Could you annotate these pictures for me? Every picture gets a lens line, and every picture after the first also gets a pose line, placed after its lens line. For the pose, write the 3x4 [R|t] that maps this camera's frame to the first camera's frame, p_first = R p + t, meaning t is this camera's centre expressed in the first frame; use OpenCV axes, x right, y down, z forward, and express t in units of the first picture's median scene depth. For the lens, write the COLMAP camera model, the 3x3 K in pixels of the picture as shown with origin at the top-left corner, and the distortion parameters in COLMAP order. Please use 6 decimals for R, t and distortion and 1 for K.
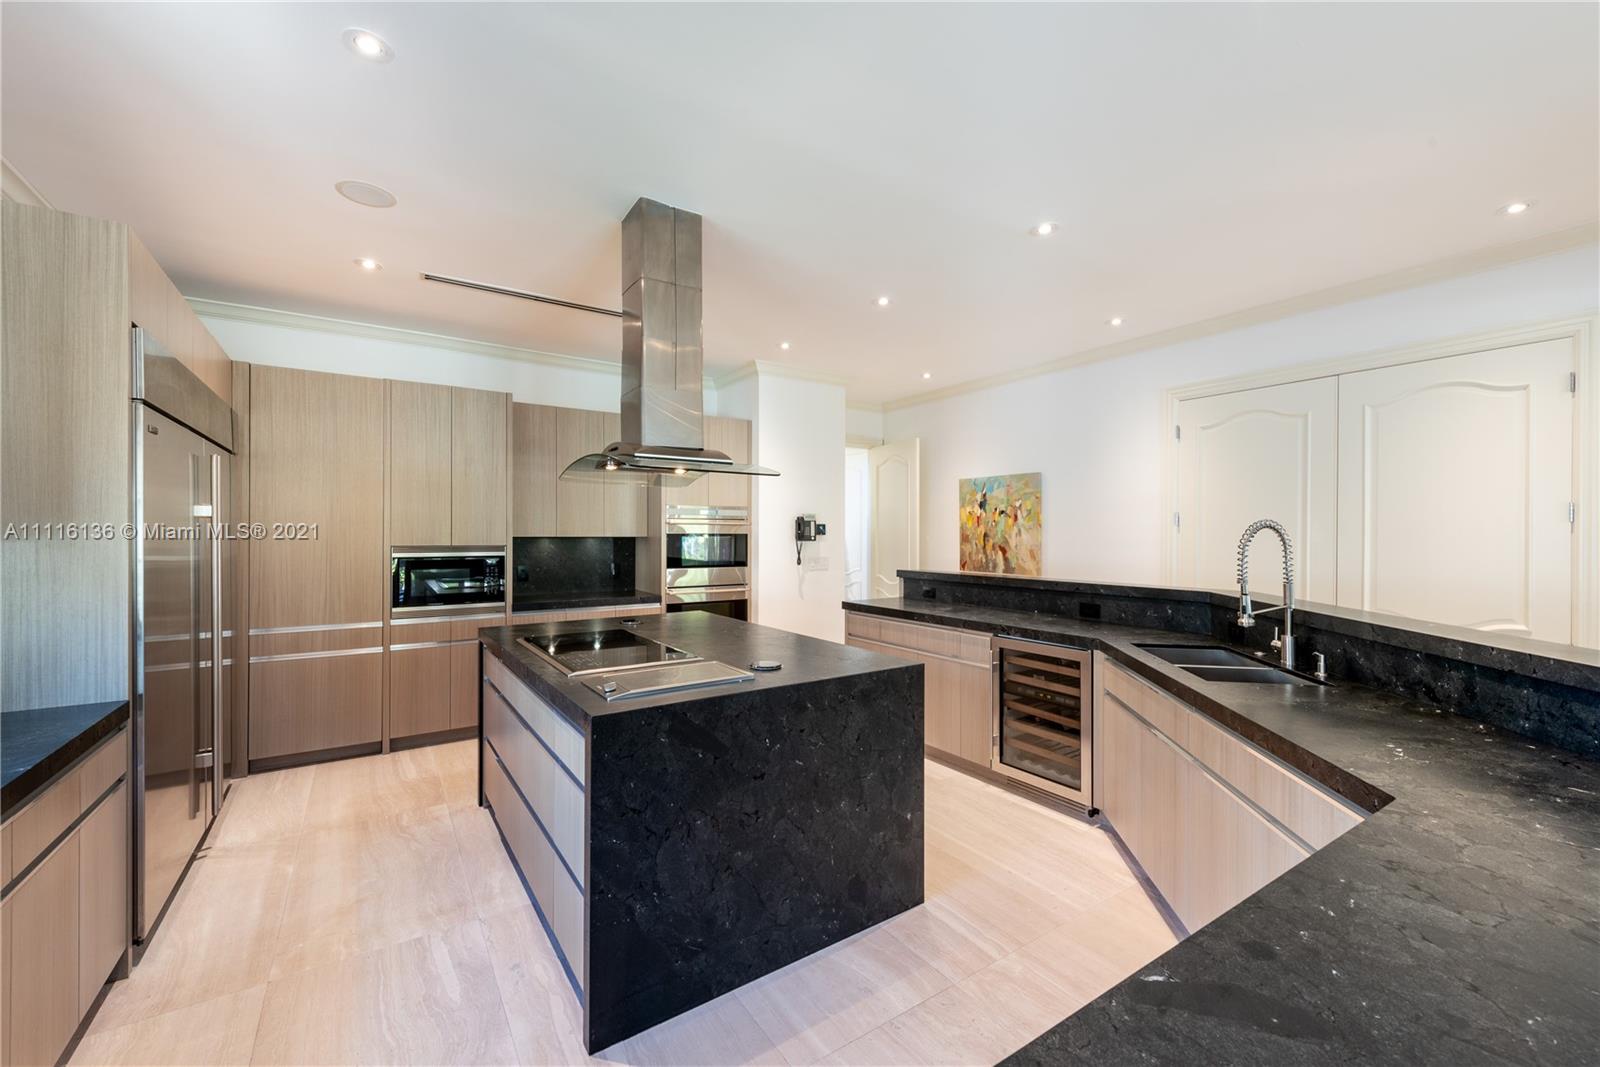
lens RADIAL K [[645.3, 0, 802.0], [0, 645.3, 537.4], [0, 0, 1]] dist [0.002337, -0.000063]
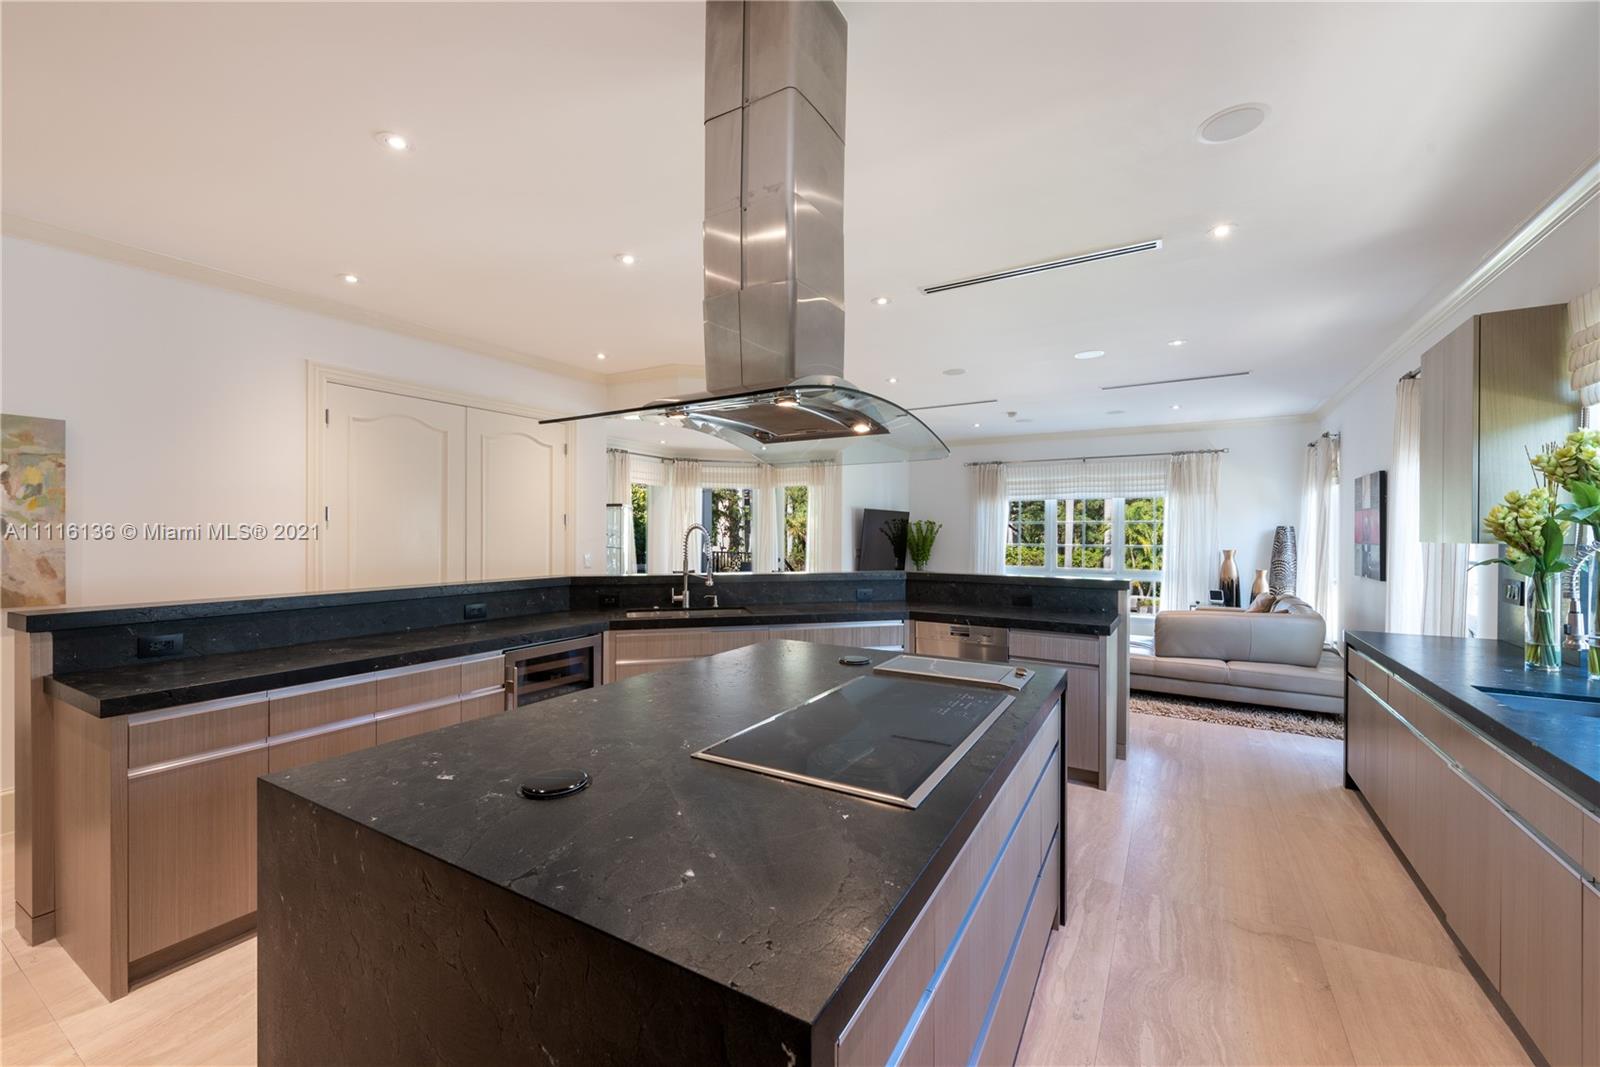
lens RADIAL K [[645.3, 0, 795.0], [0, 645.3, 533.9], [0, 0, 1]] dist [0.002337, -0.000063]
pose [[-0.430107, -0.004568, 0.902766, -0.736911], [0.001539, 0.999982, 0.005793, -0.007748], [-0.902776, 0.003881, -0.430093, 1.183515]]
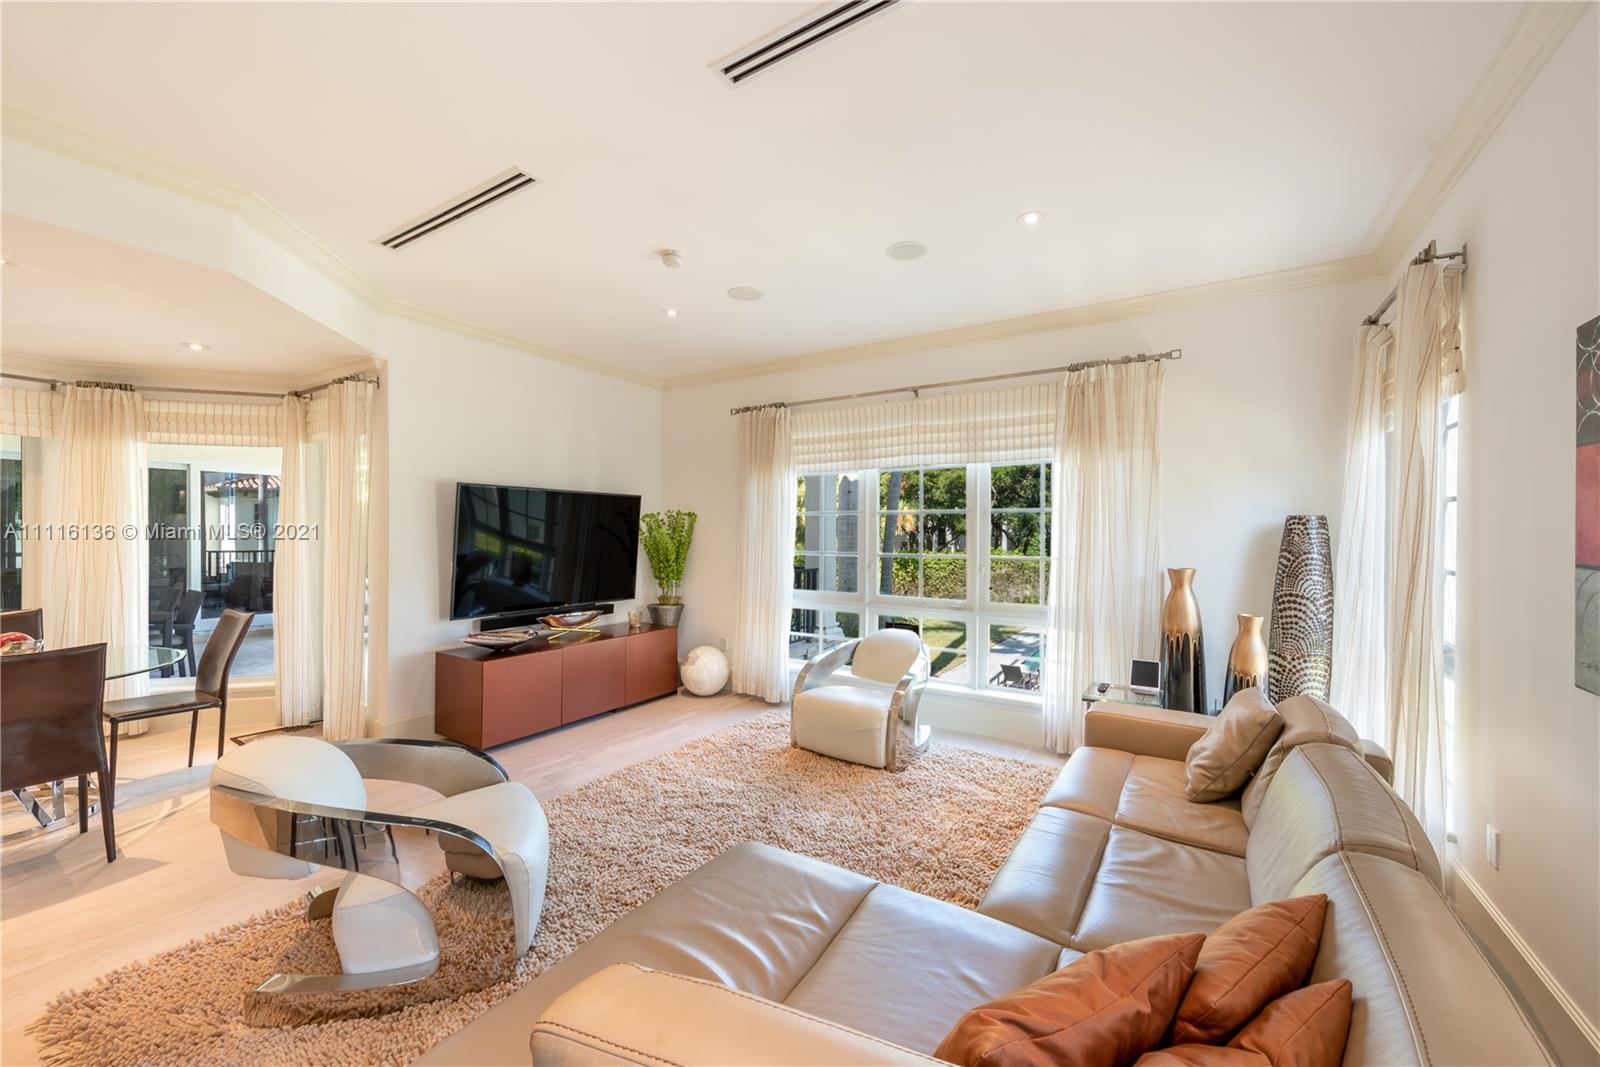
lens RADIAL K [[616.8, 0, 805.1], [0, 616.8, 535.2], [0, 0, 1]] dist [0.001287, 0.000051]
pose [[-0.406926, -0.003755, 0.913453, -0.697186], [-0.001547, 0.999993, 0.003421, -0.006890], [-0.913460, -0.000021, -0.406929, 1.107712]]
